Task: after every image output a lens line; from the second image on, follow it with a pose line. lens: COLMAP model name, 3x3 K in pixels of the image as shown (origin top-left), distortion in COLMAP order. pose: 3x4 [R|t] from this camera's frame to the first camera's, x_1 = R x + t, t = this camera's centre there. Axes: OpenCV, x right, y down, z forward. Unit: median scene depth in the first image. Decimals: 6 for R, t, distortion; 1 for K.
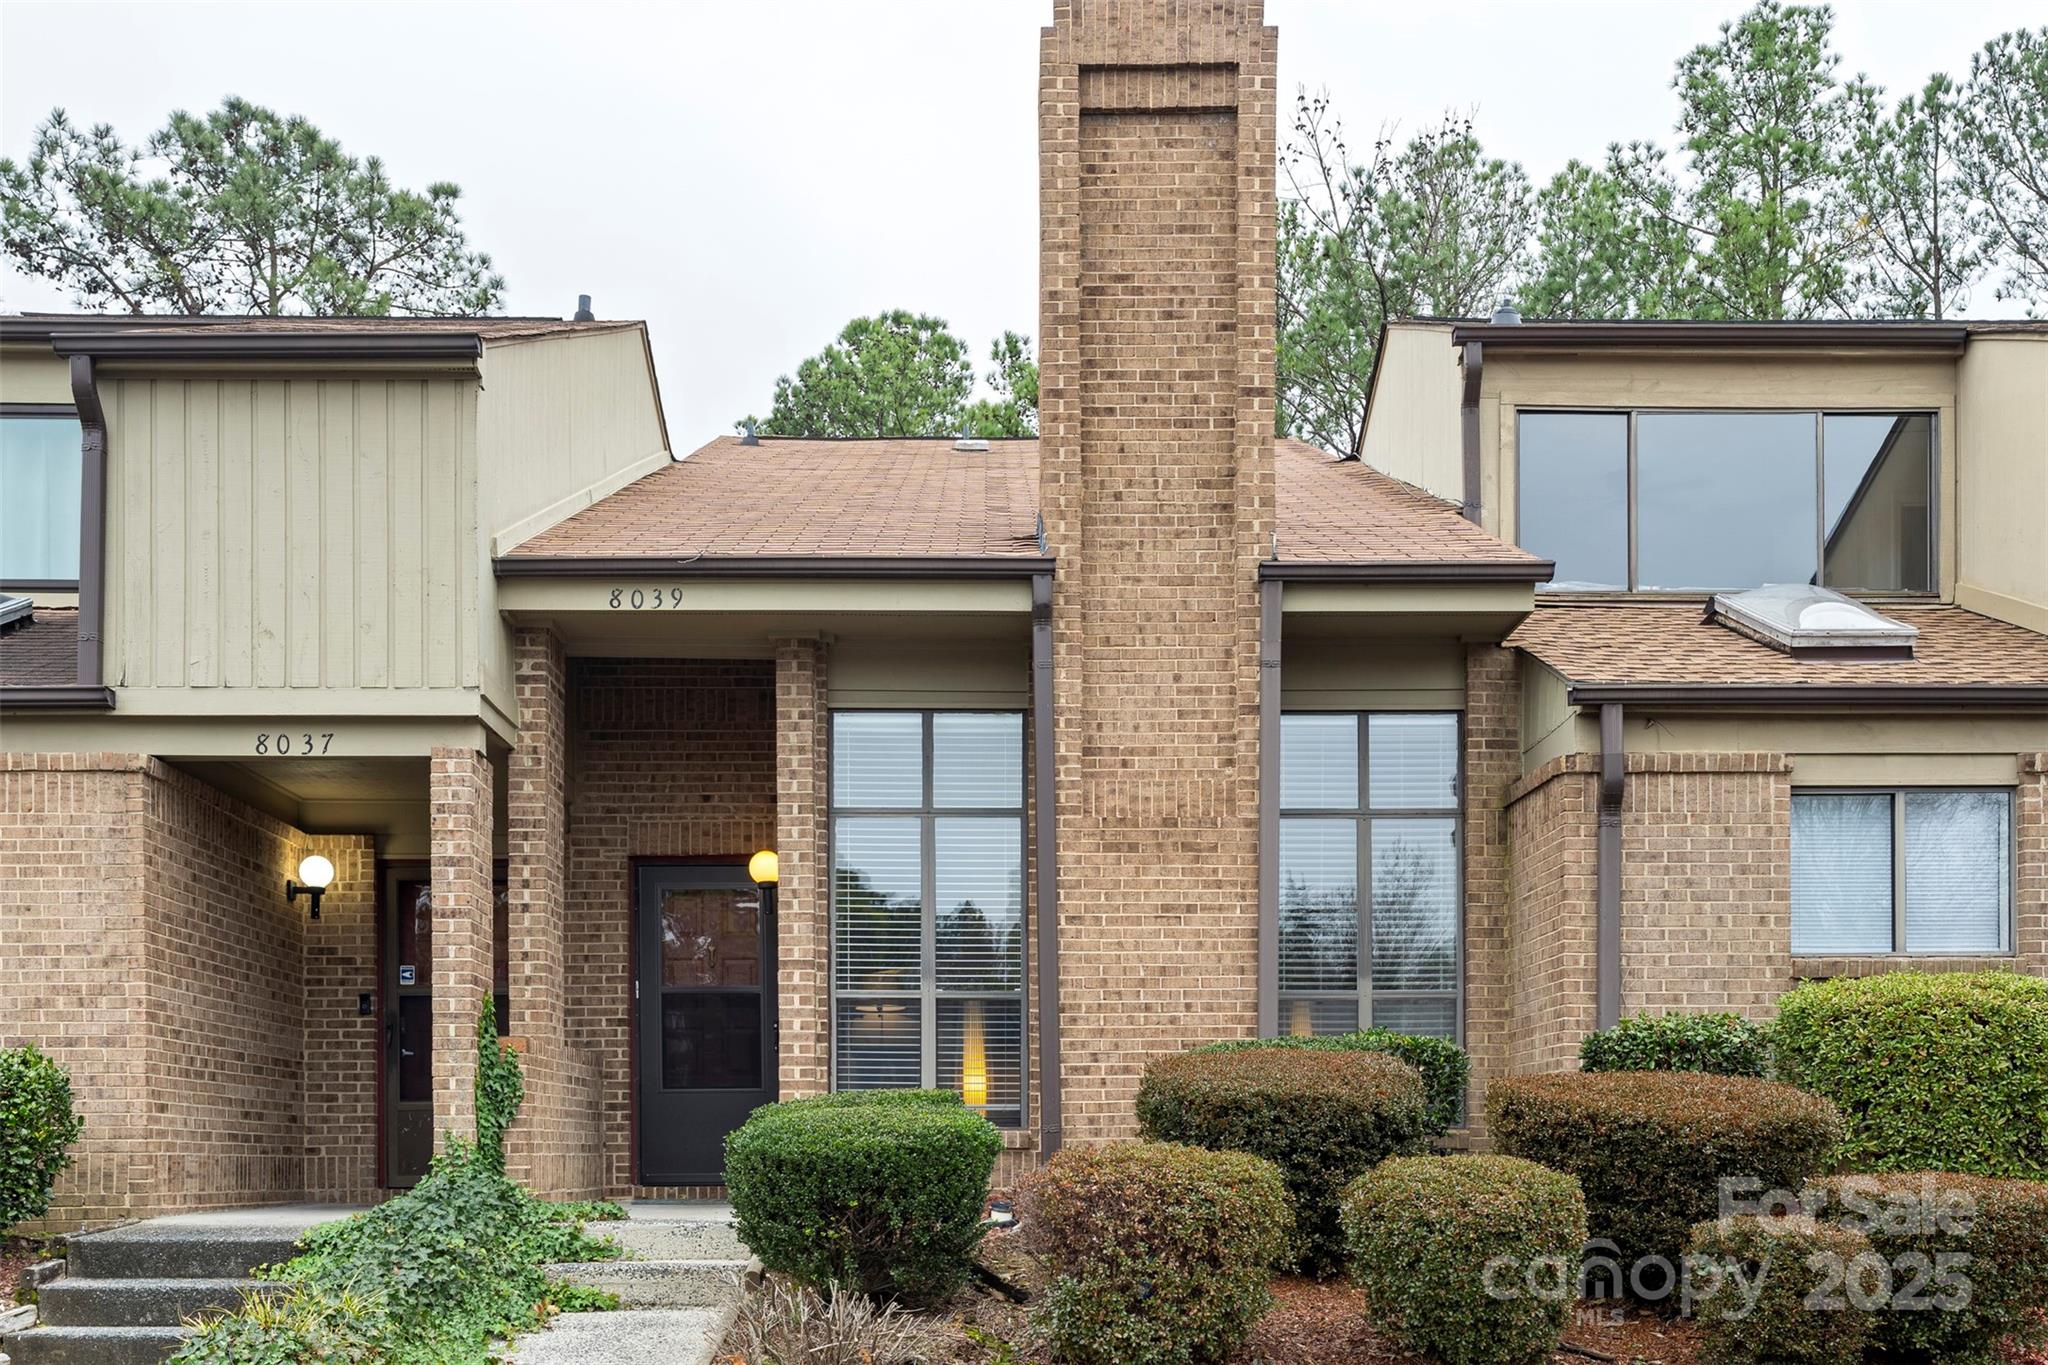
lens RADIAL K [[2022.4, 0, 1022.9], [0, 2022.4, 690.0], [0, 0, 1]] dist [0.019392, 0.000000]
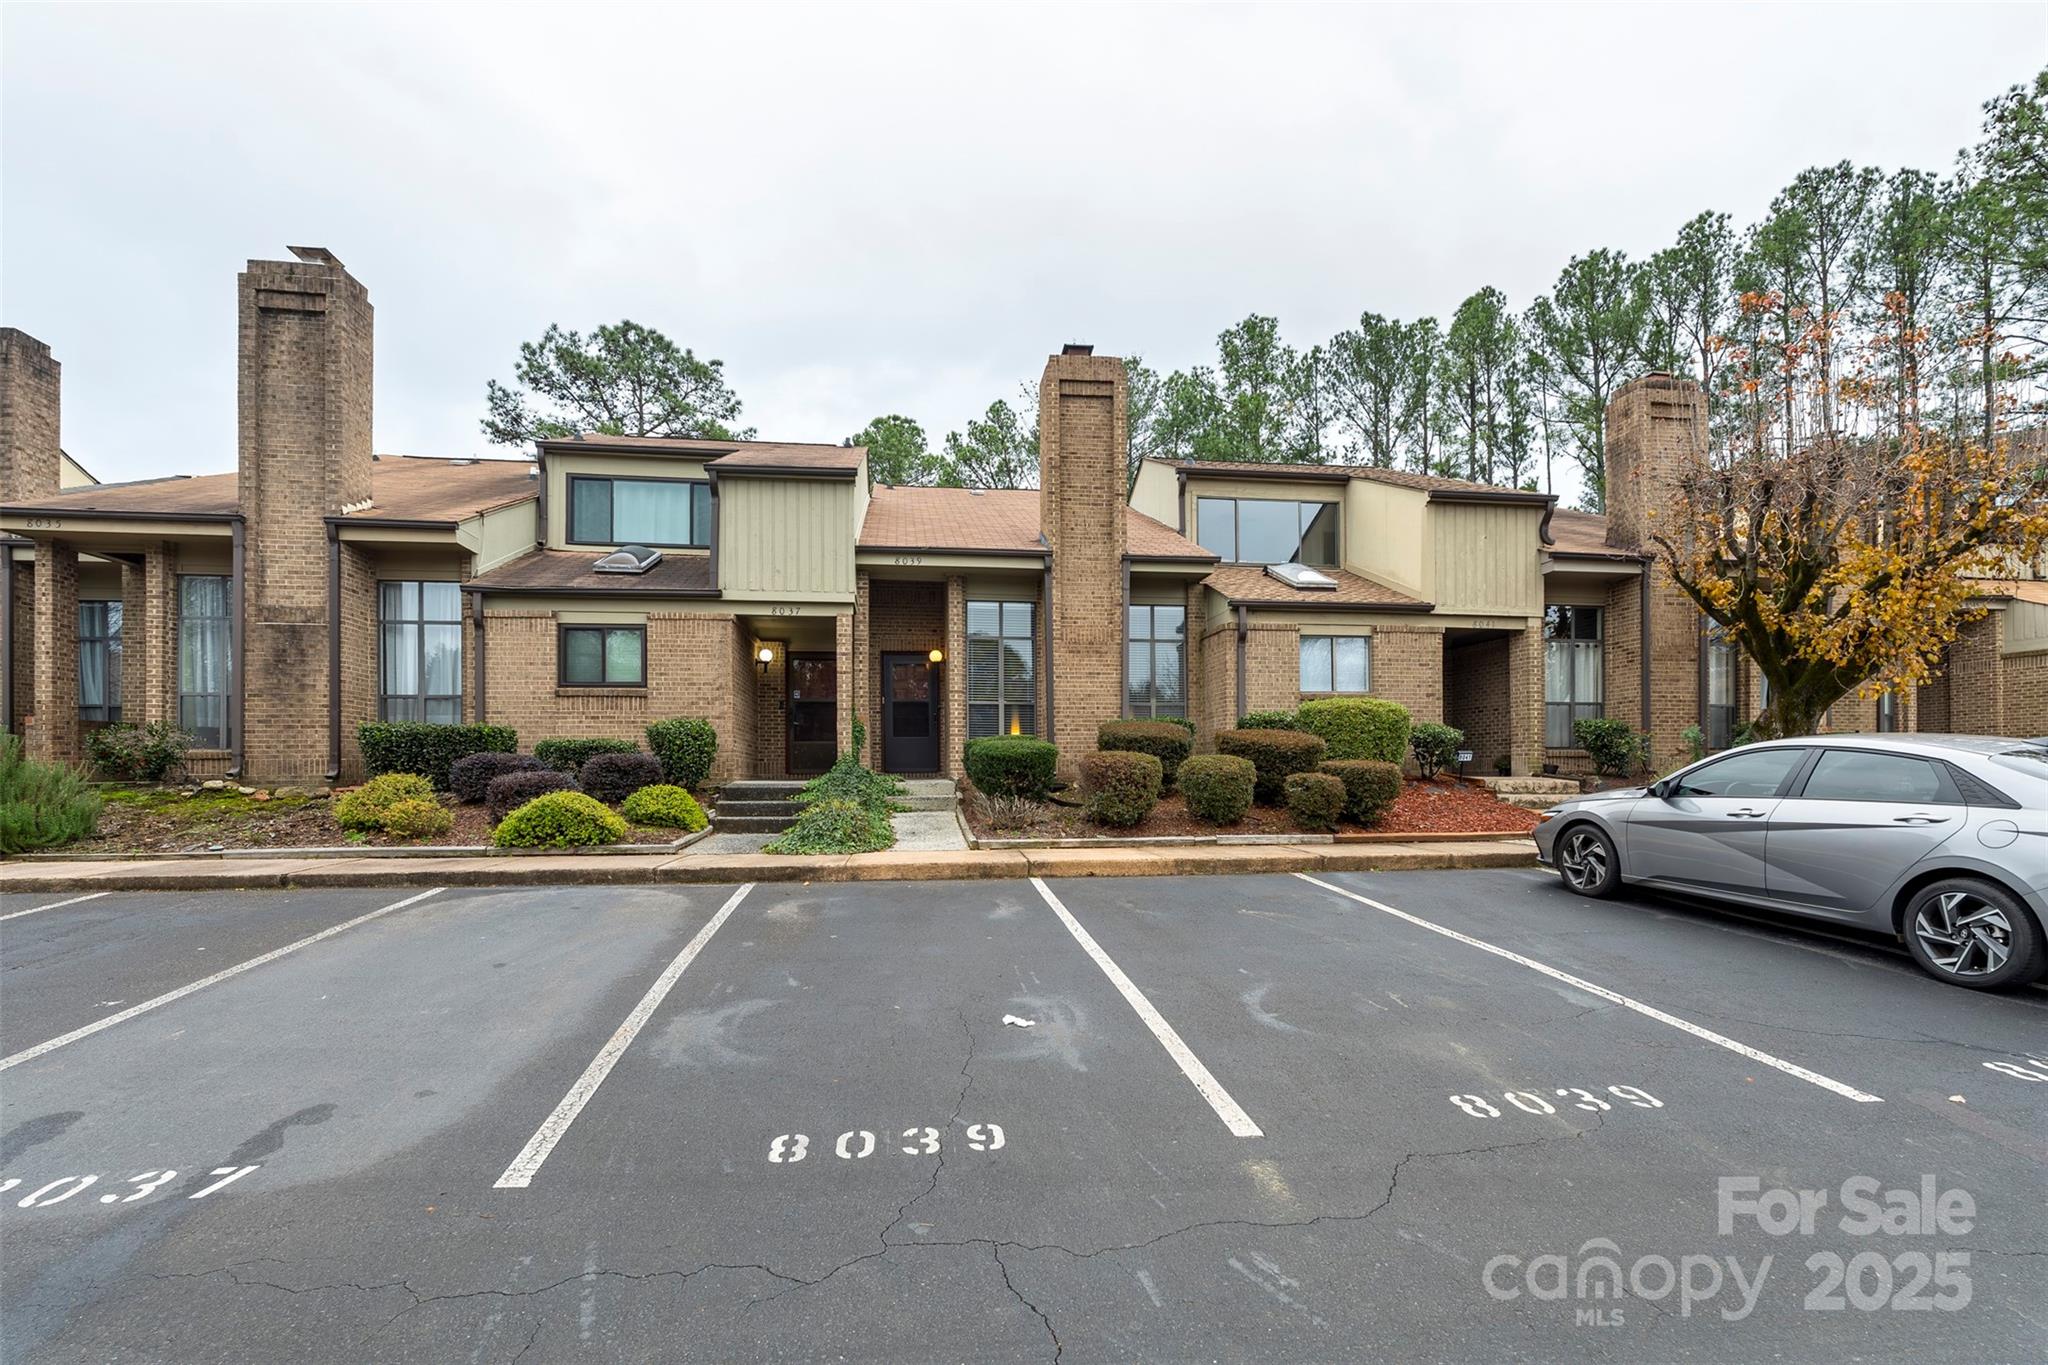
lens RADIAL K [[917.2, 0, 989.1], [0, 917.2, 517.5], [0, 0, 1]] dist [0.013581, -0.000011]
pose [[0.994754, 0.027408, 0.098554, -0.196261], [-0.022148, 0.998291, -0.054074, -0.038177], [-0.099867, 0.051607, 0.993662, -0.283595]]
